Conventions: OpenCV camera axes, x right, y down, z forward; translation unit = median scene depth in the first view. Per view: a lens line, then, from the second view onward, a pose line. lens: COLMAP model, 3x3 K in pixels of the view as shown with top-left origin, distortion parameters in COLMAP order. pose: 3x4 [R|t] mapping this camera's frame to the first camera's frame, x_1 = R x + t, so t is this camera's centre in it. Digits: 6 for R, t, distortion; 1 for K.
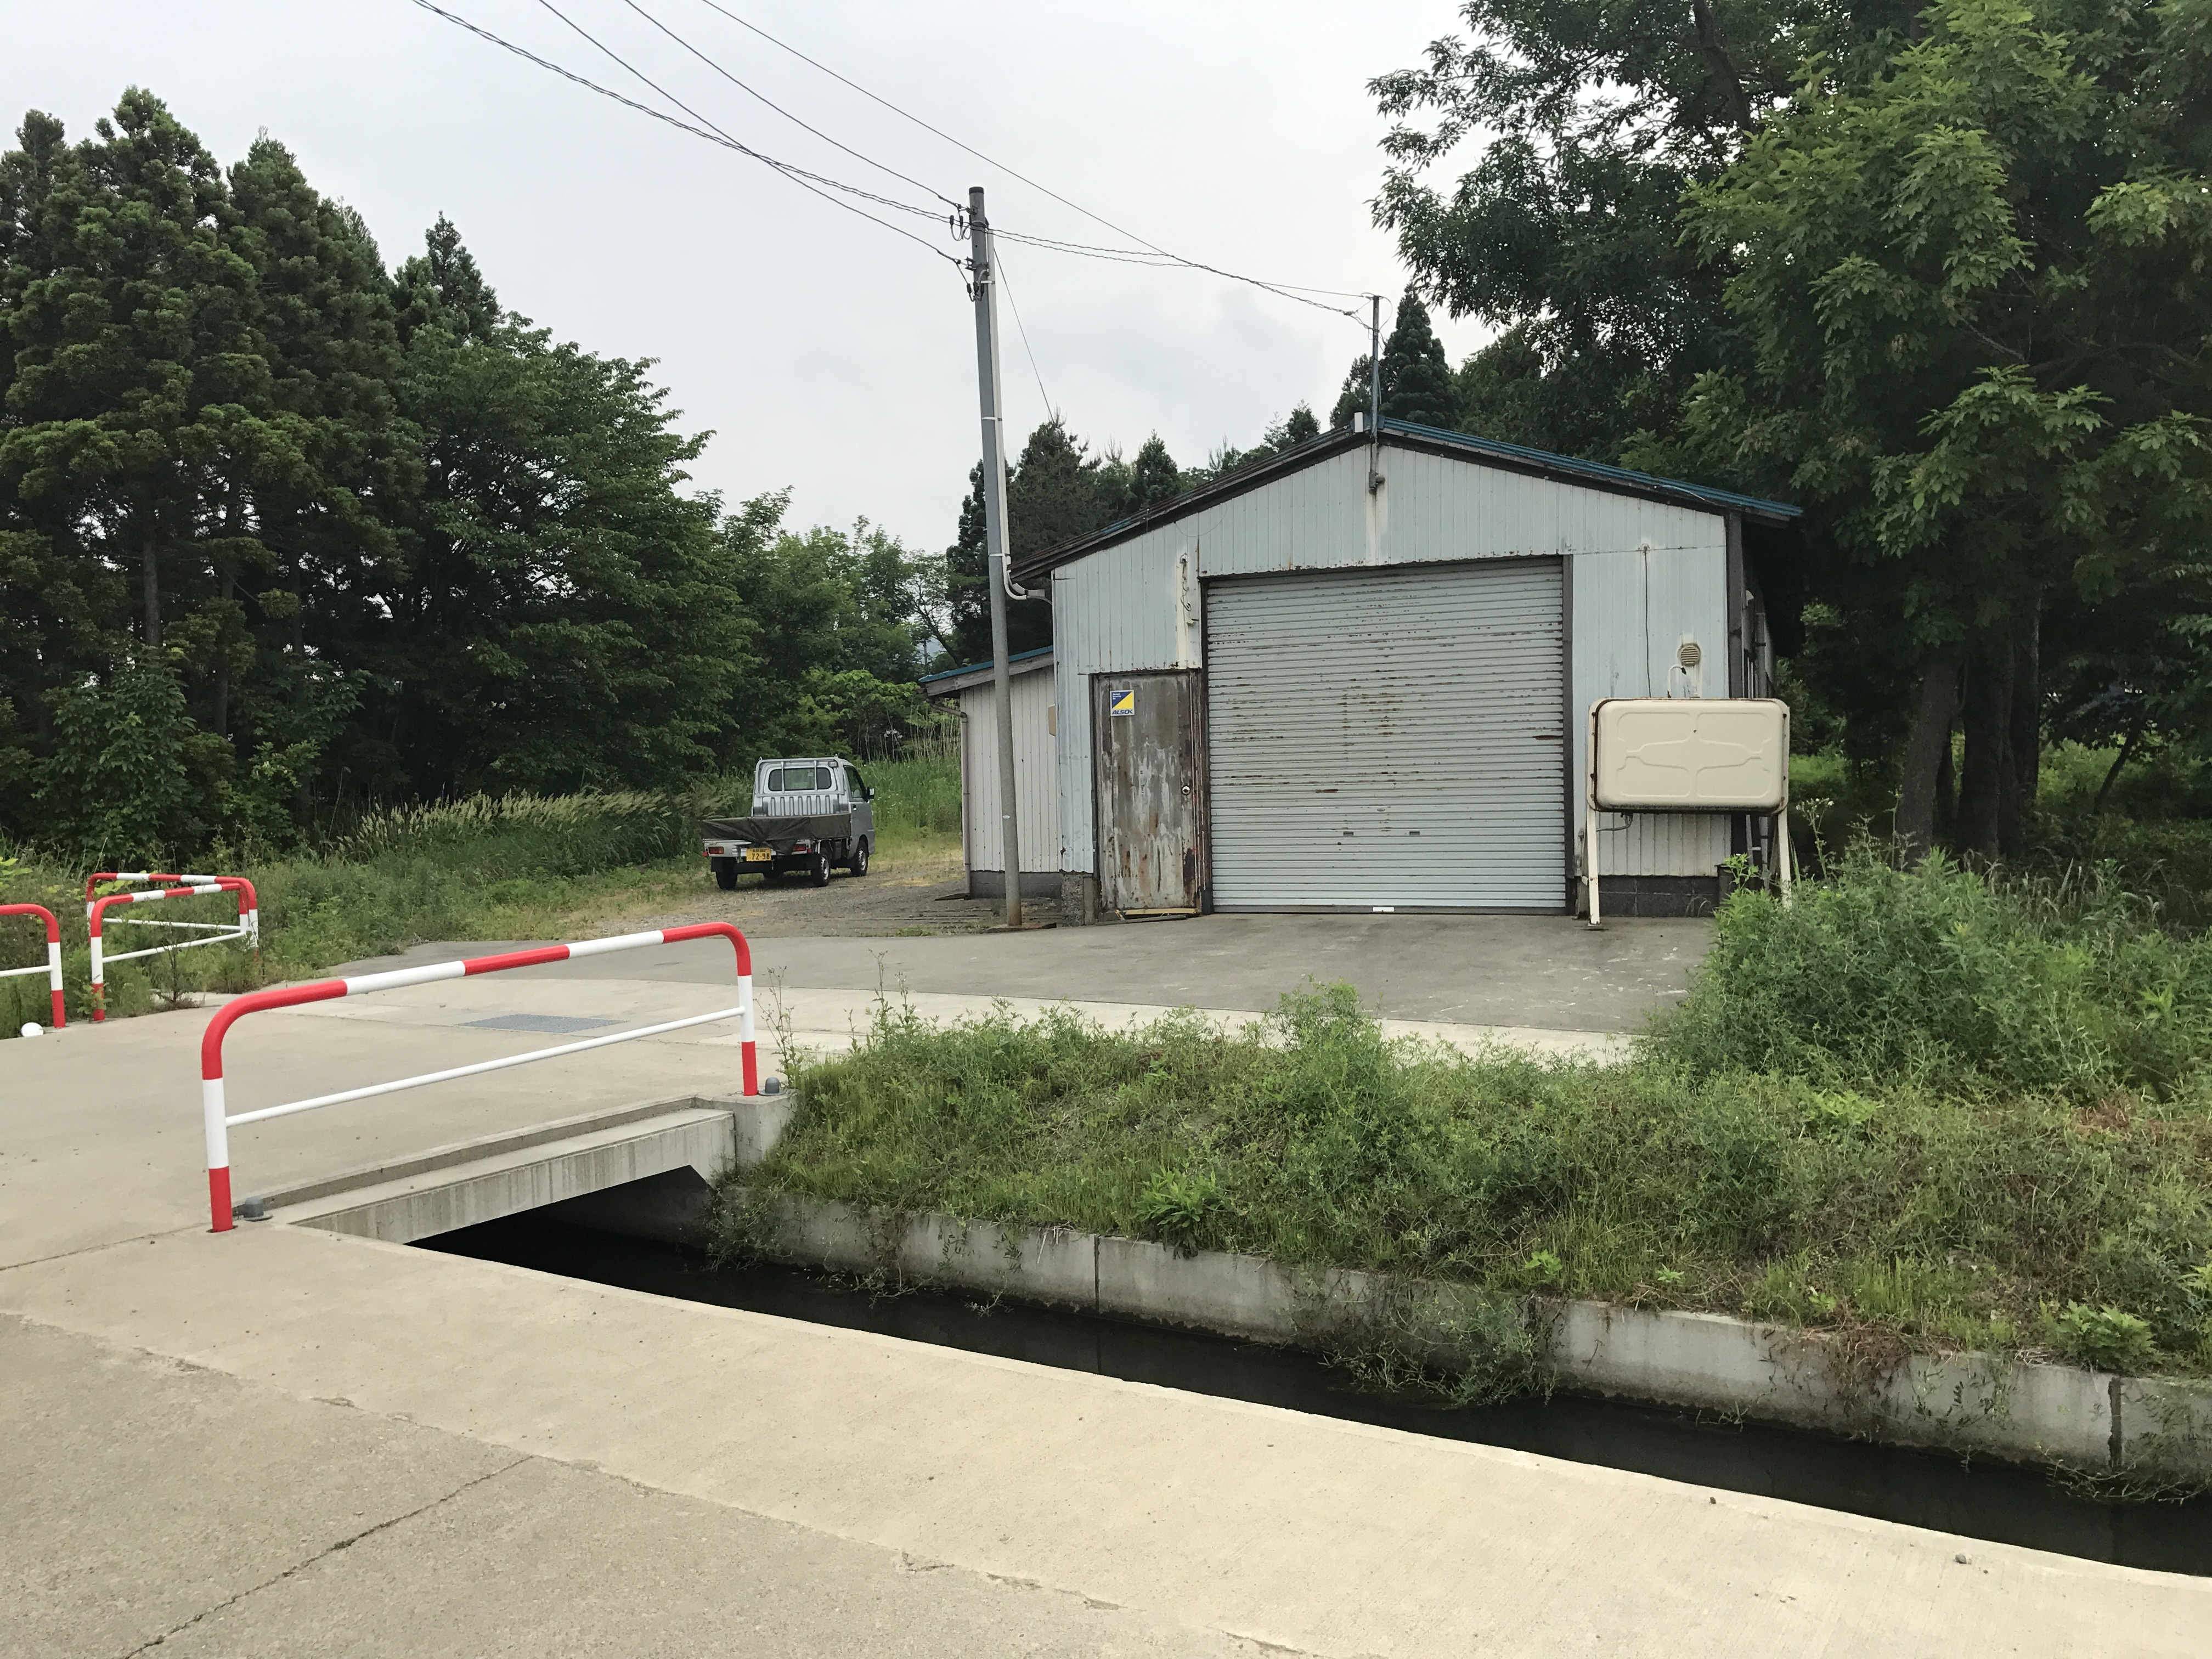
lens RADIAL K [[1820.2, 0, 1079.1], [0, 1820.2, 817.5], [0, 0, 1]] dist [0.044148, -0.057444]
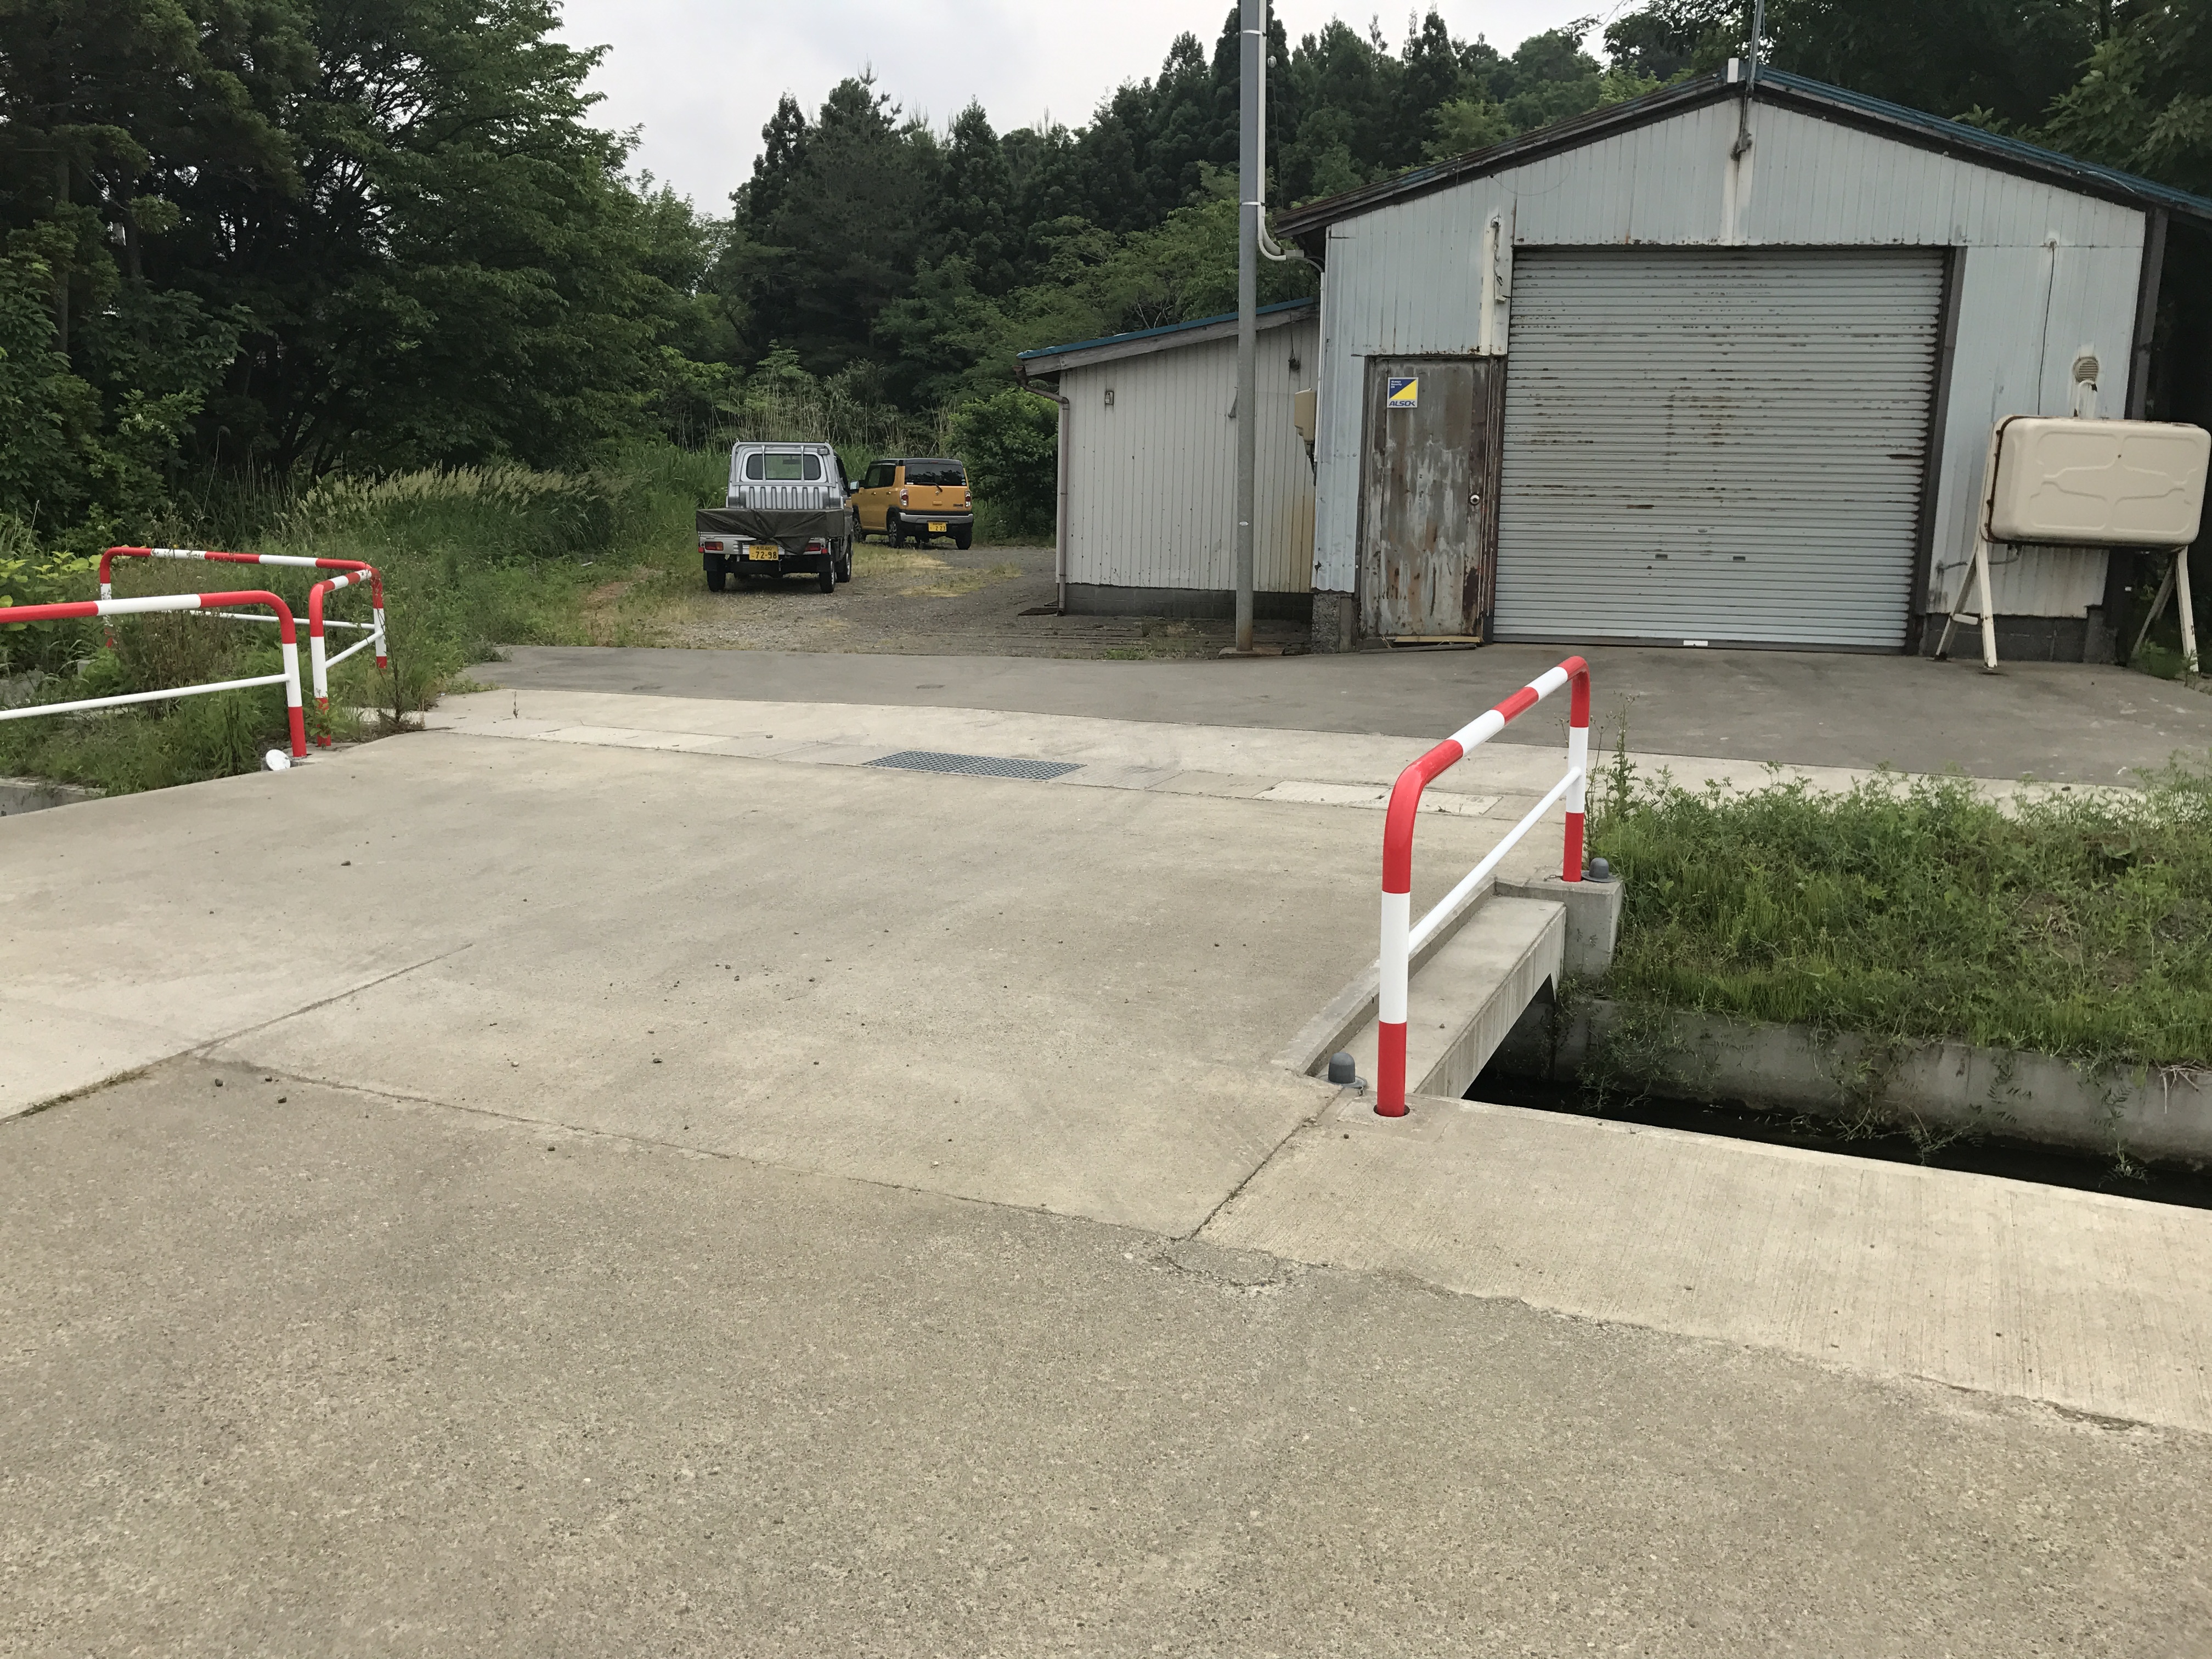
lens RADIAL K [[1820.2, 0, 1090.1], [0, 1820.2, 824.1], [0, 0, 1]] dist [0.044148, -0.057444]
pose [[0.983146, 0.009797, 0.182559, -0.280668], [-0.039027, 0.986792, 0.157221, 0.008119], [-0.178608, -0.161696, 0.970543, 0.155394]]
